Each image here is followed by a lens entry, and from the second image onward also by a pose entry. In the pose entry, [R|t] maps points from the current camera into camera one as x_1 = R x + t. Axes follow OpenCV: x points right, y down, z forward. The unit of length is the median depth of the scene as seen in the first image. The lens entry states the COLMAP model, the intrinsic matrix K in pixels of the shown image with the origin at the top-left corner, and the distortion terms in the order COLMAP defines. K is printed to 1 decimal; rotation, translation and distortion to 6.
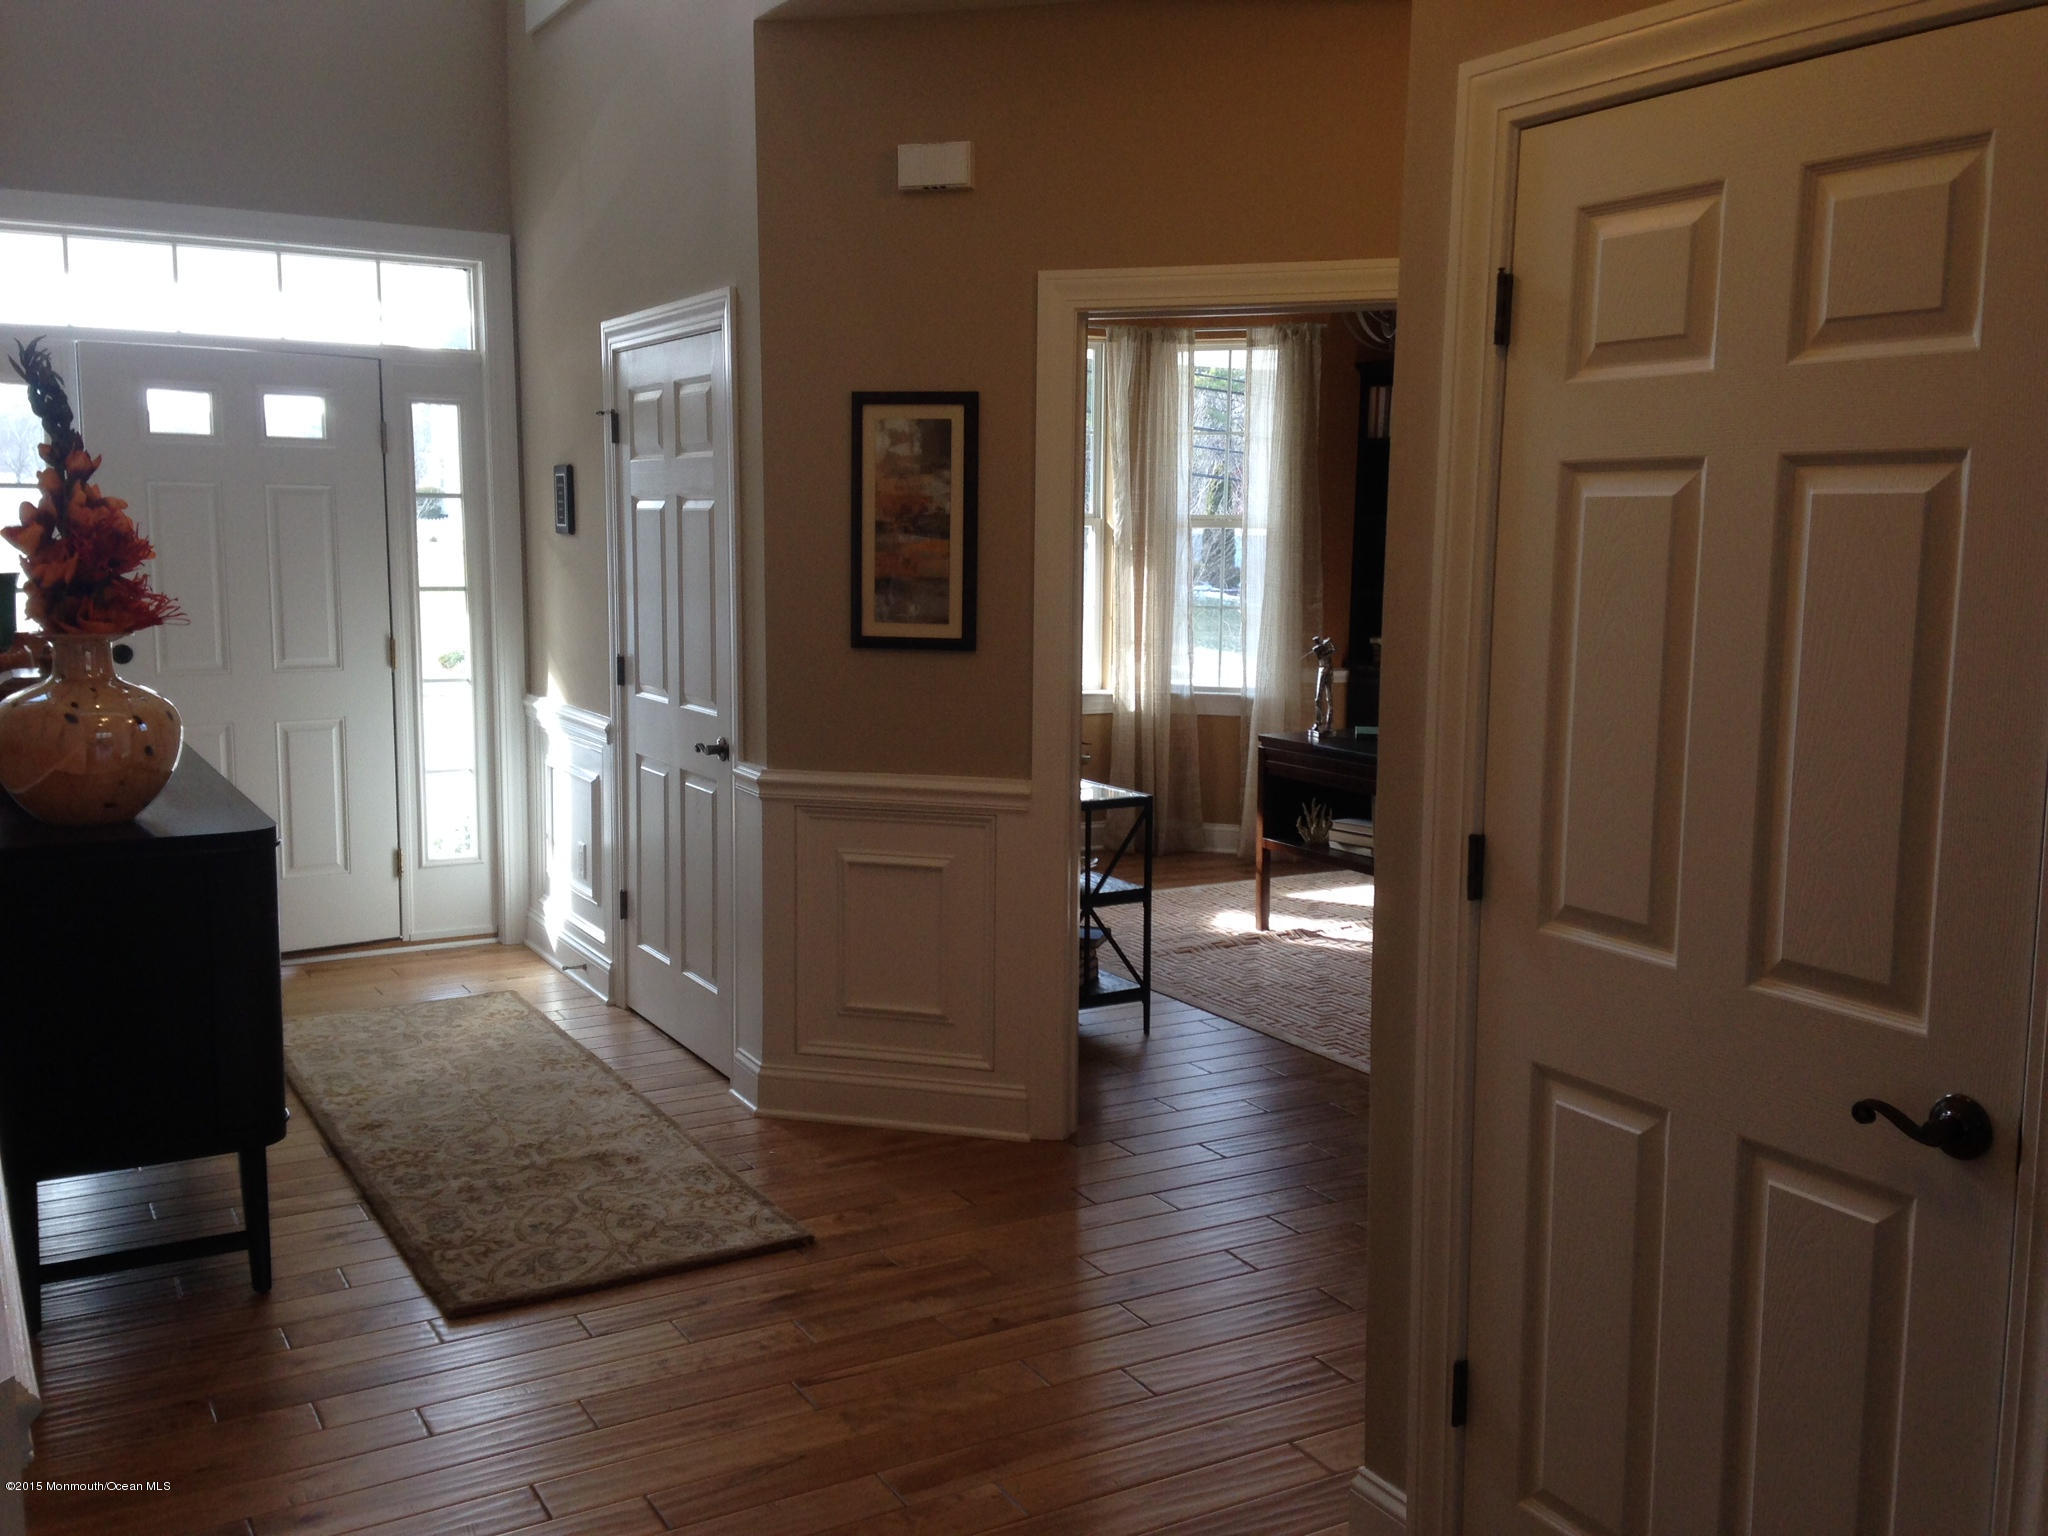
lens RADIAL K [[1916.2, 0, 1015.9], [0, 1916.2, 759.0], [0, 0, 1]] dist [0.177296, 0.000000]
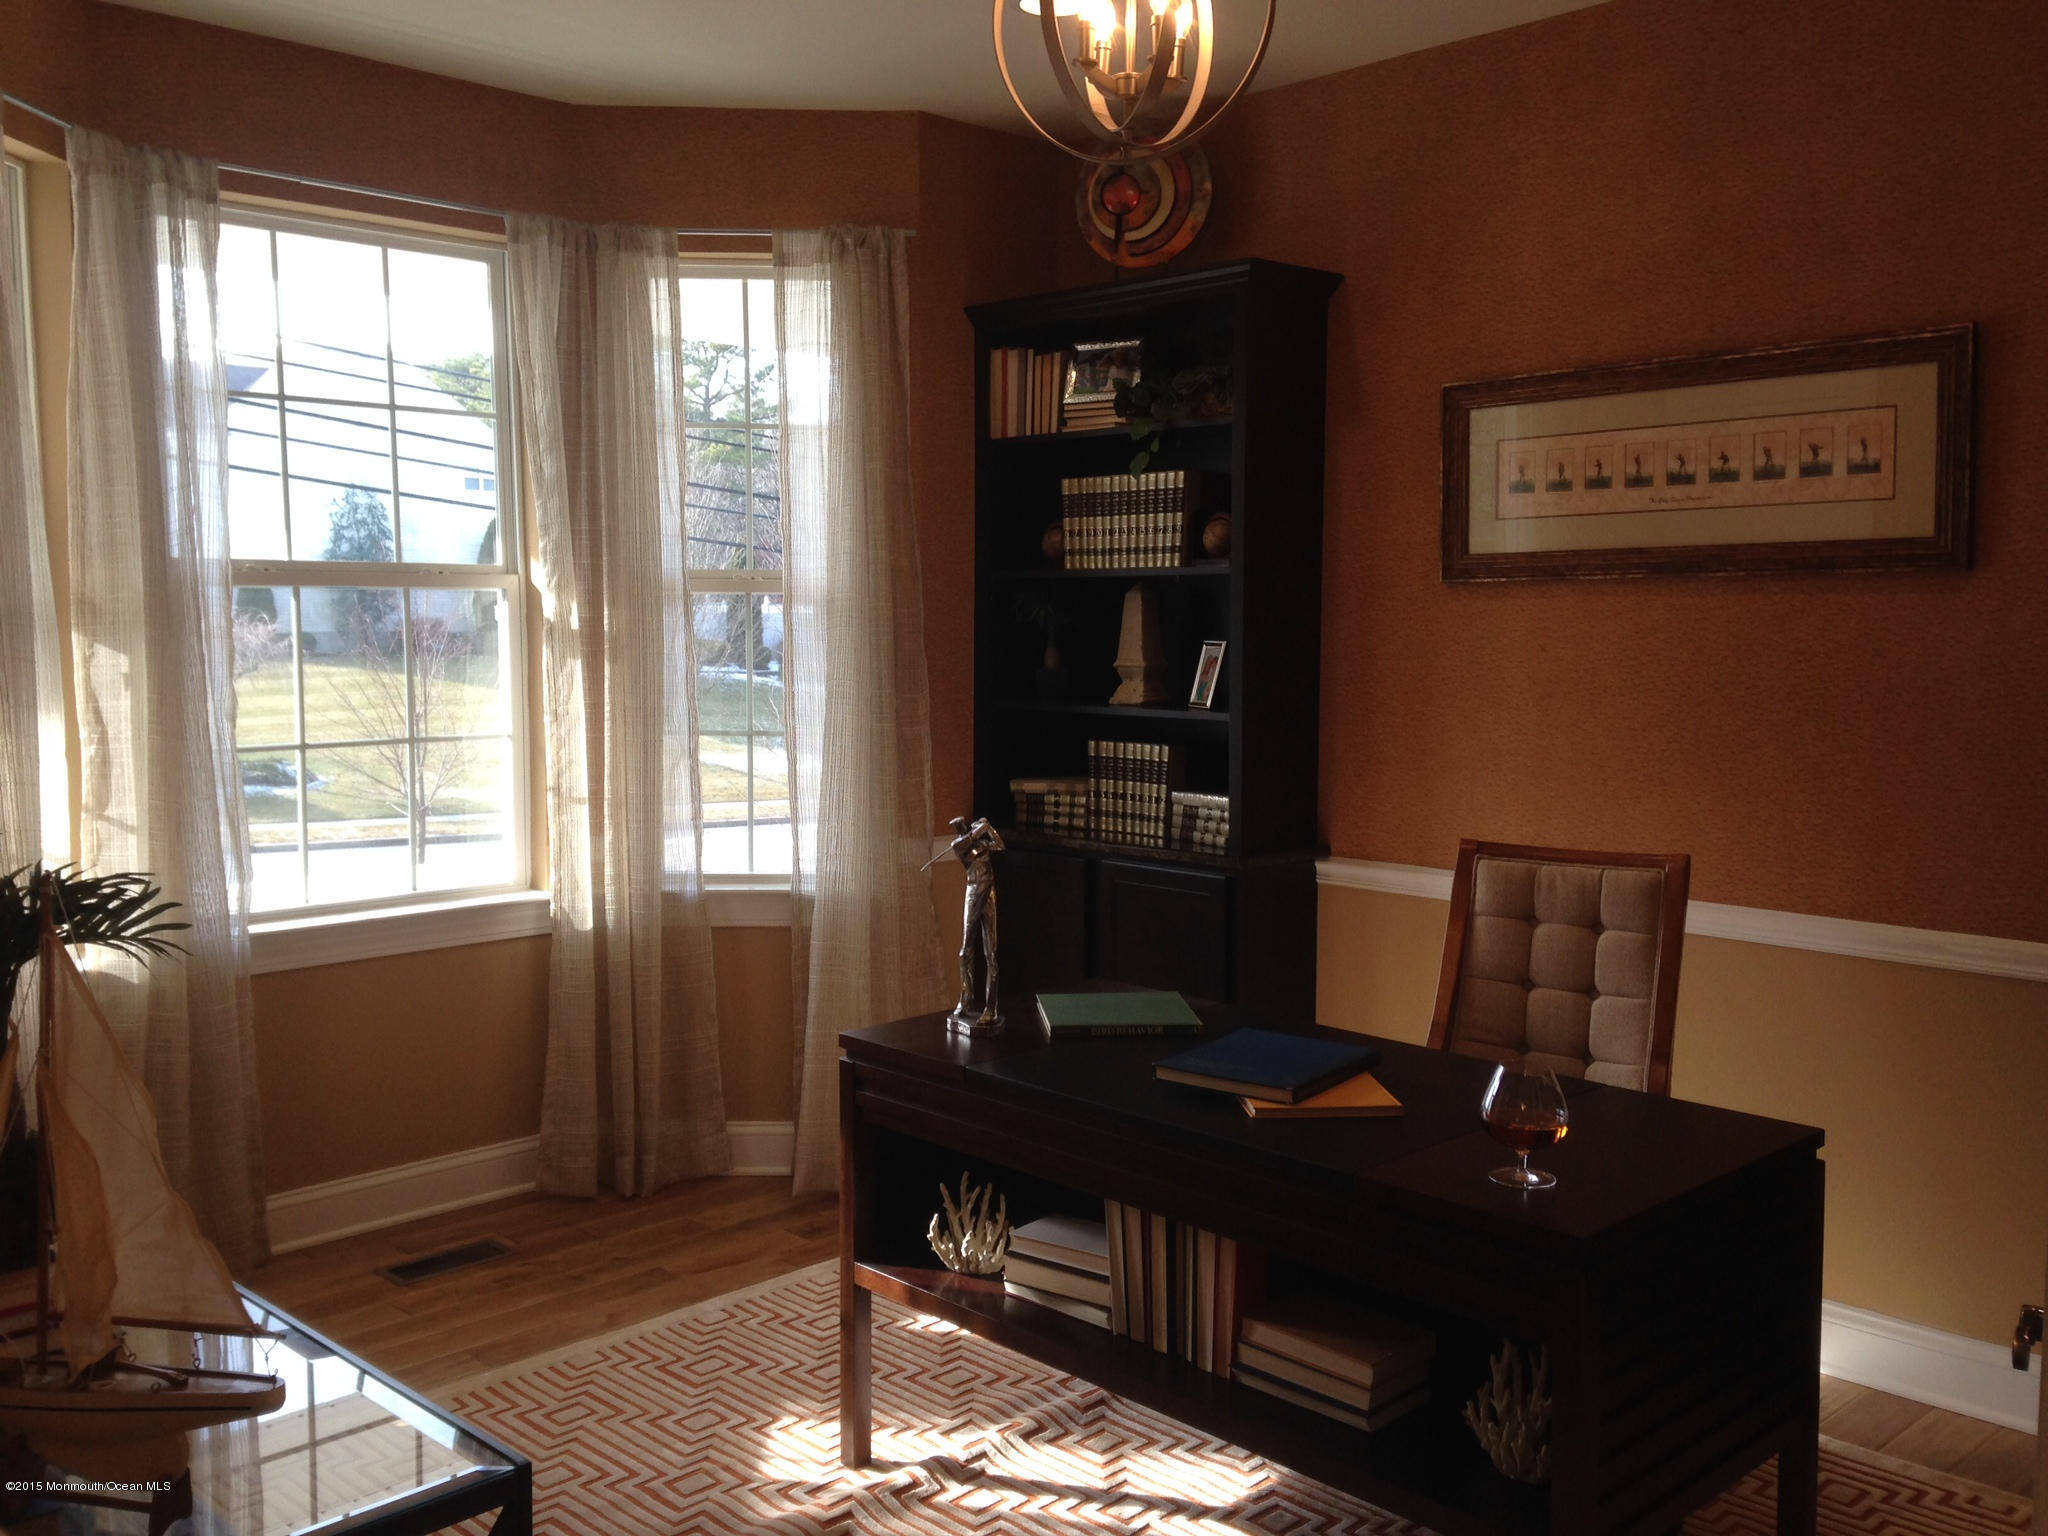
lens RADIAL K [[1916.2, 0, 1039.6], [0, 1916.2, 759.9], [0, 0, 1]] dist [0.177296, 0.000000]
pose [[0.967462, -0.028597, 0.251395, 0.048547], [0.038303, 0.998694, -0.033800, -0.050043], [-0.250100, 0.042330, 0.967294, 0.446903]]
